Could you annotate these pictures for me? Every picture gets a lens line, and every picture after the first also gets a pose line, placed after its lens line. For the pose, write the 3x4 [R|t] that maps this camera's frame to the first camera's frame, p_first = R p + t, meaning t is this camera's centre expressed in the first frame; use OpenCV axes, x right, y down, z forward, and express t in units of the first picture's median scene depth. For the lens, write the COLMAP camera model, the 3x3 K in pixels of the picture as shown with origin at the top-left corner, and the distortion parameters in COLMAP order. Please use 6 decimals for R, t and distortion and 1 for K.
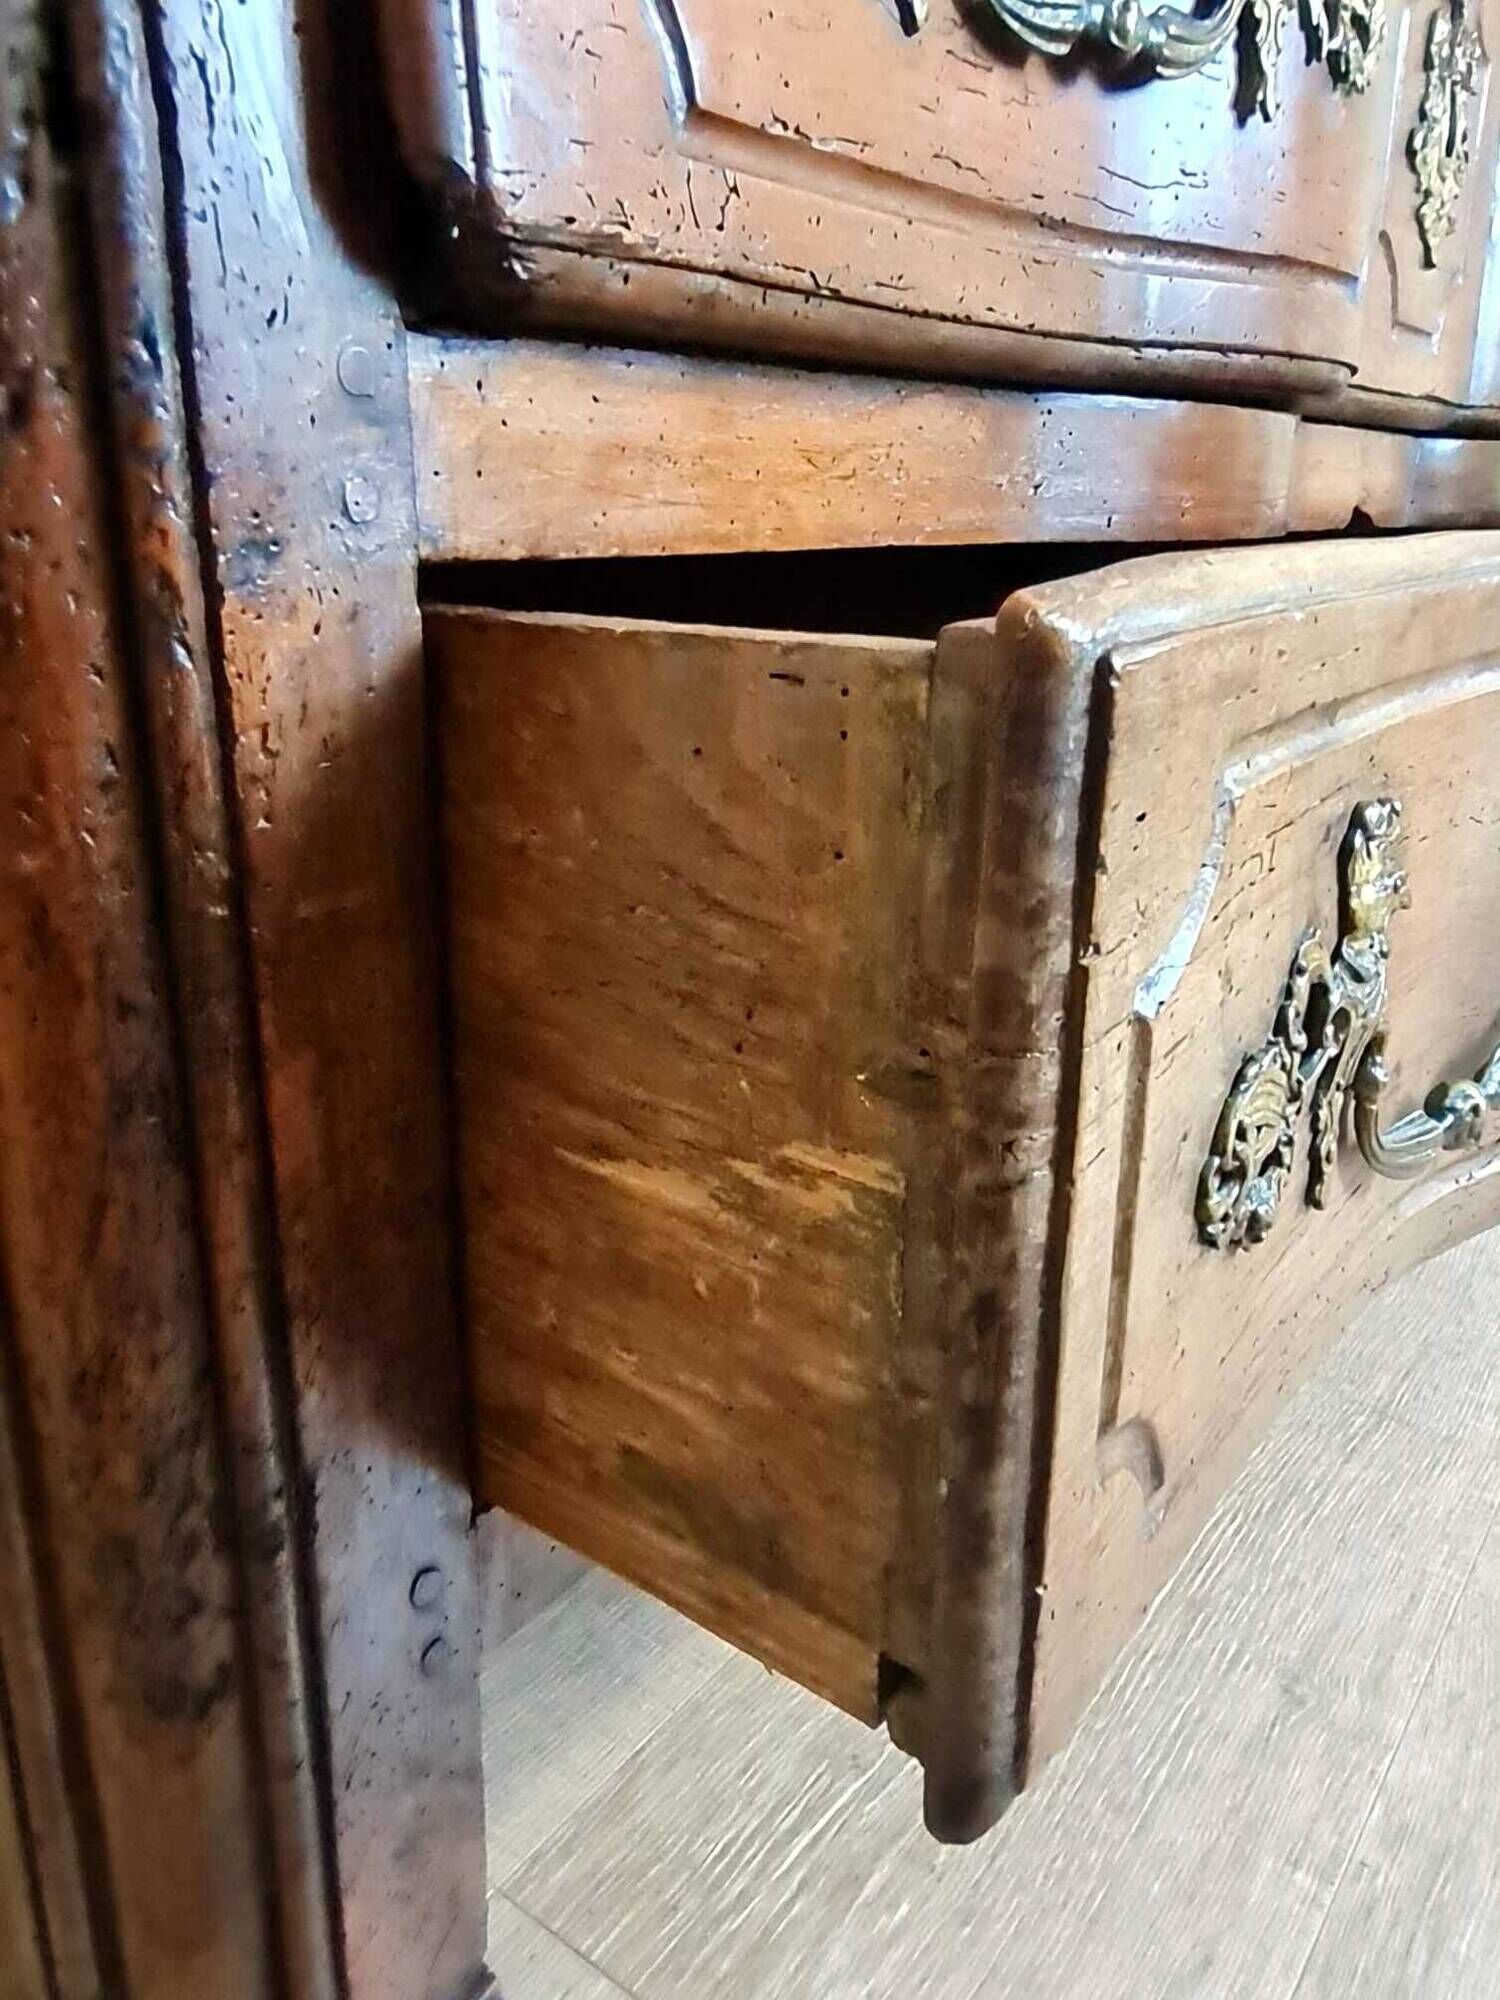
lens RADIAL K [[1467.7, 0, 718.7], [0, 1467.7, 951.2], [0, 0, 1]] dist [0.004496, 0.004258]
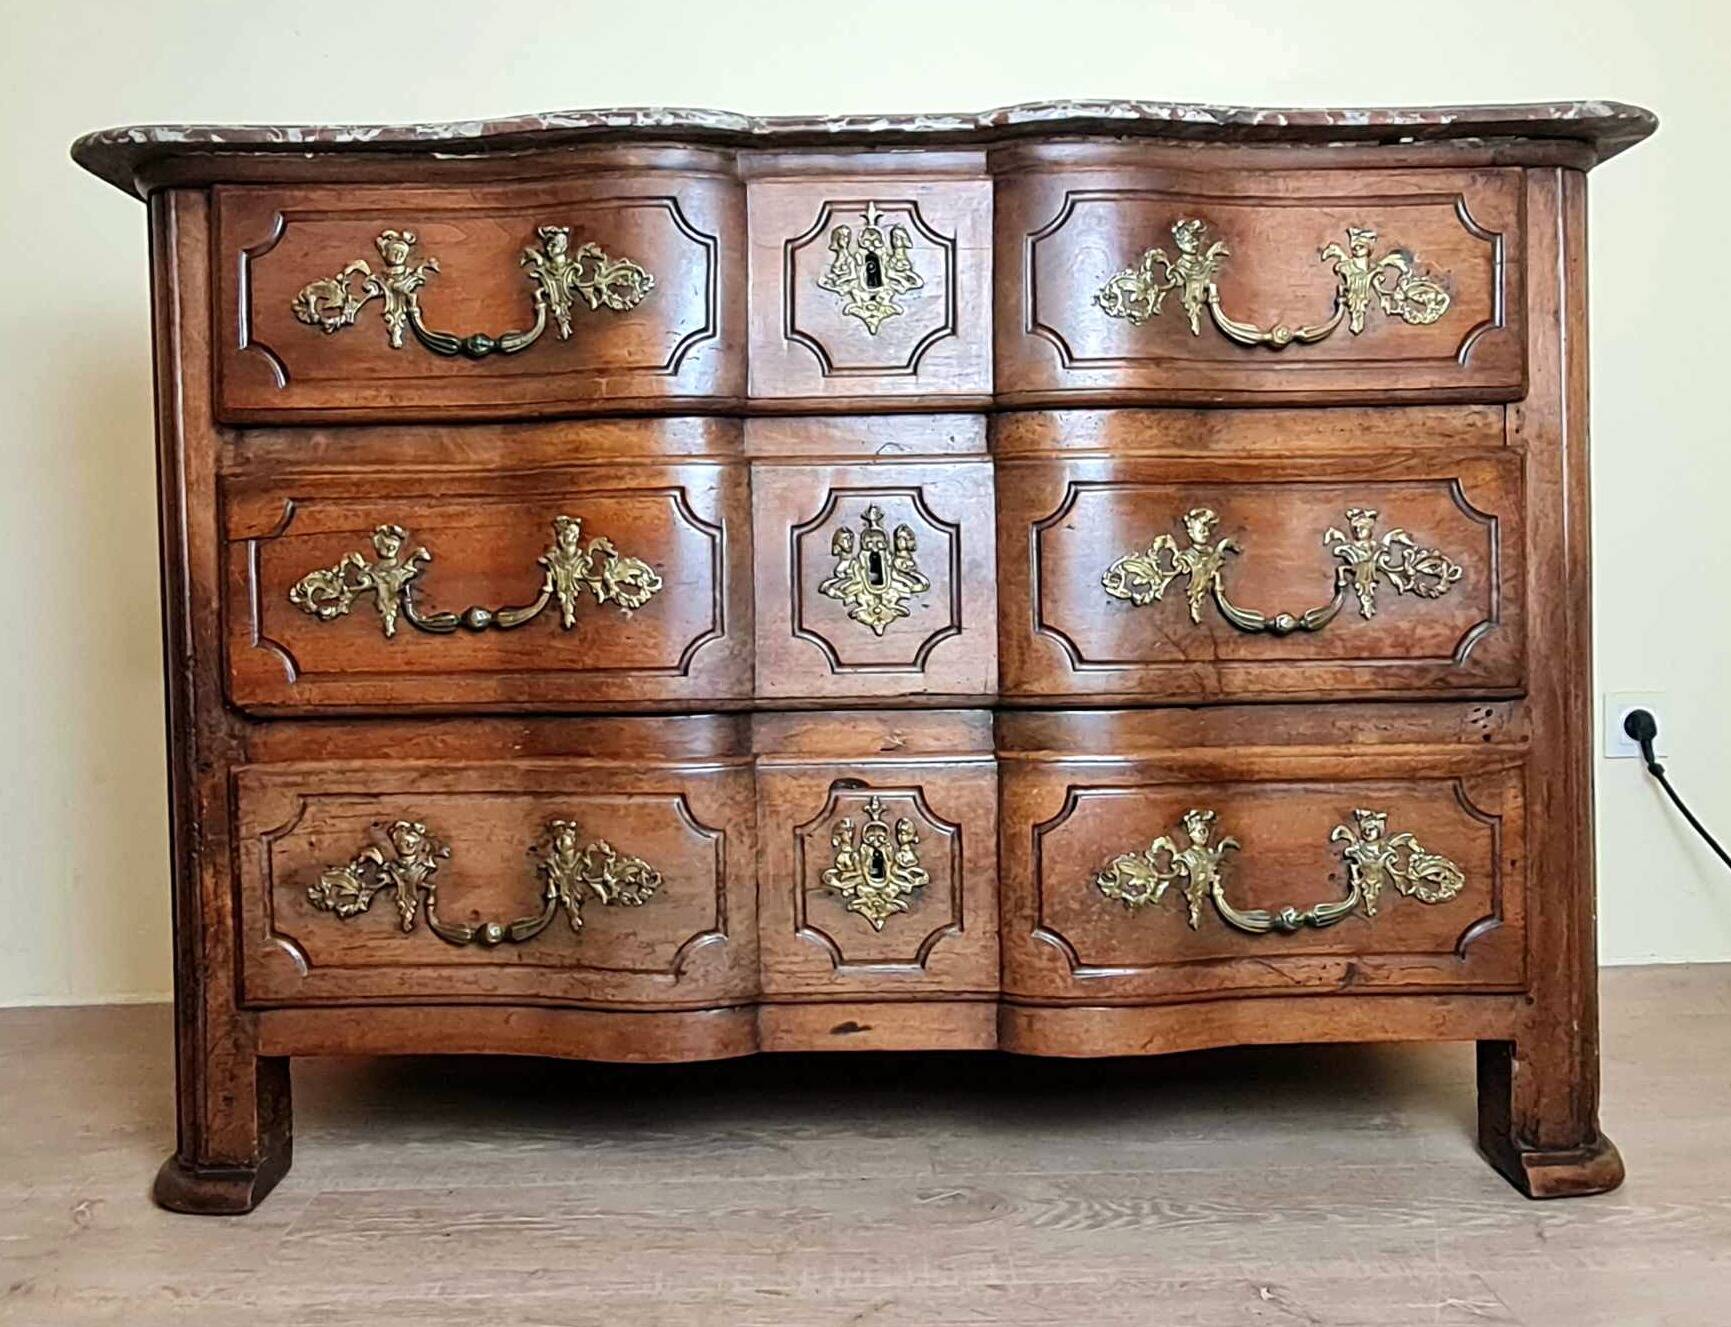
lens RADIAL K [[1491.7, 0, 853.2], [0, 1491.7, 635.6], [0, 0, 1]] dist [-0.006136, 0.028982]
pose [[0.613874, 0.005583, -0.789384, 4.841287], [-0.216322, 0.962886, -0.161415, -0.329813], [0.759186, 0.269850, 0.592299, -0.463702]]
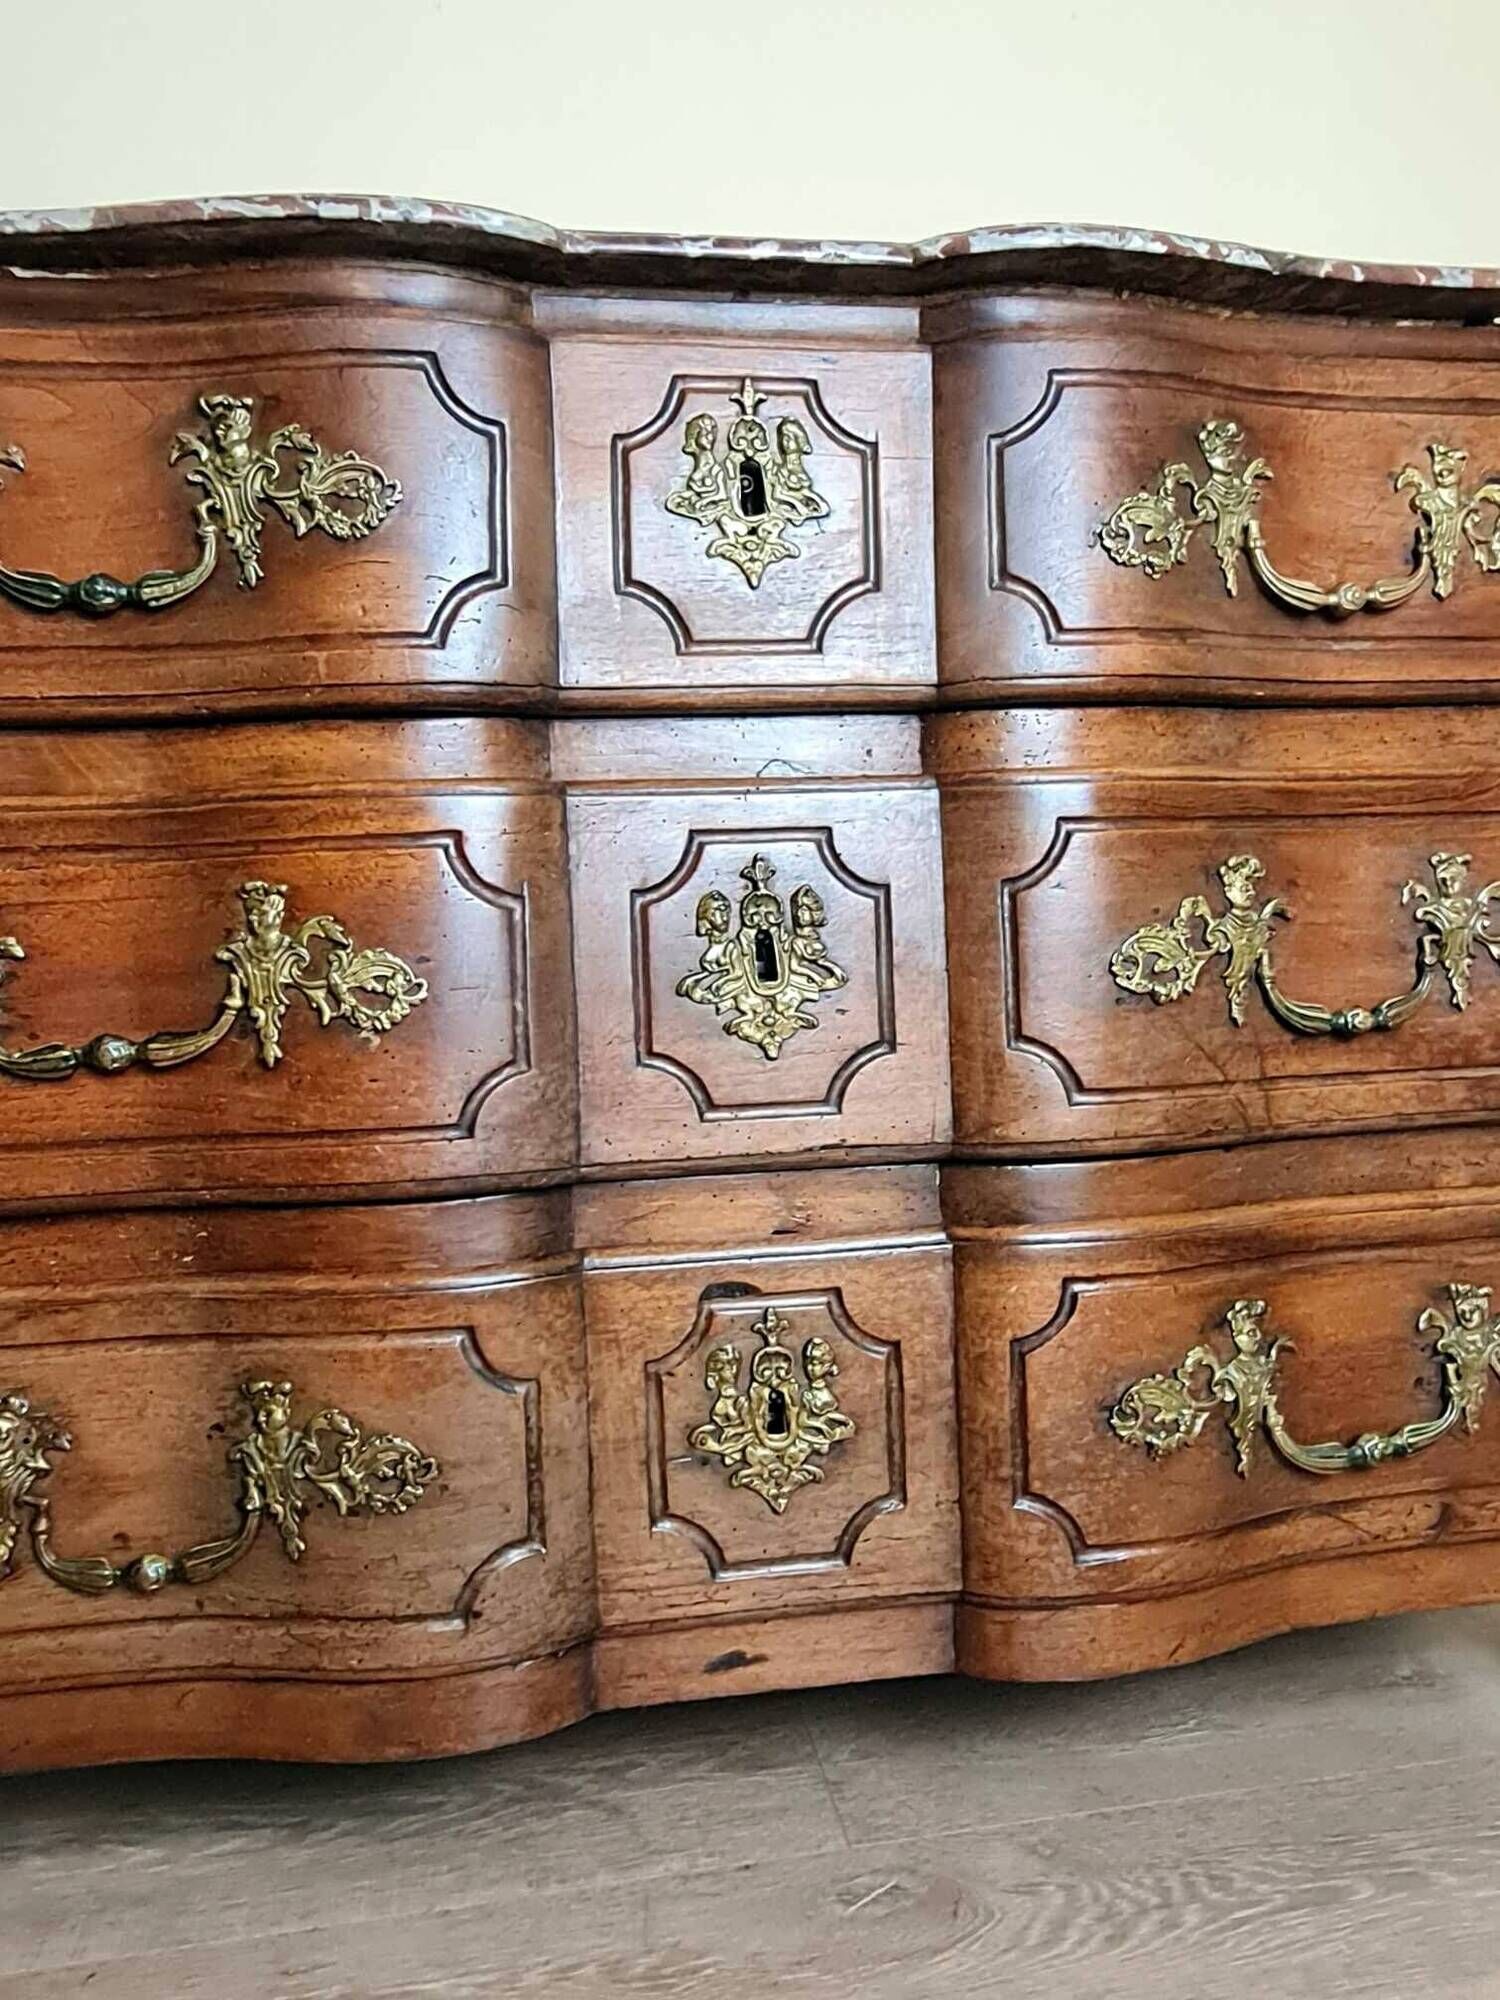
lens RADIAL K [[1467.7, 0, 748.1], [0, 1467.7, 976.7], [0, 0, 1]] dist [0.004496, 0.004258]
pose [[0.731186, -0.003509, -0.682170, 3.158437], [-0.165160, 0.969326, -0.182014, -0.722283], [0.661884, 0.245753, 0.708178, 0.209238]]
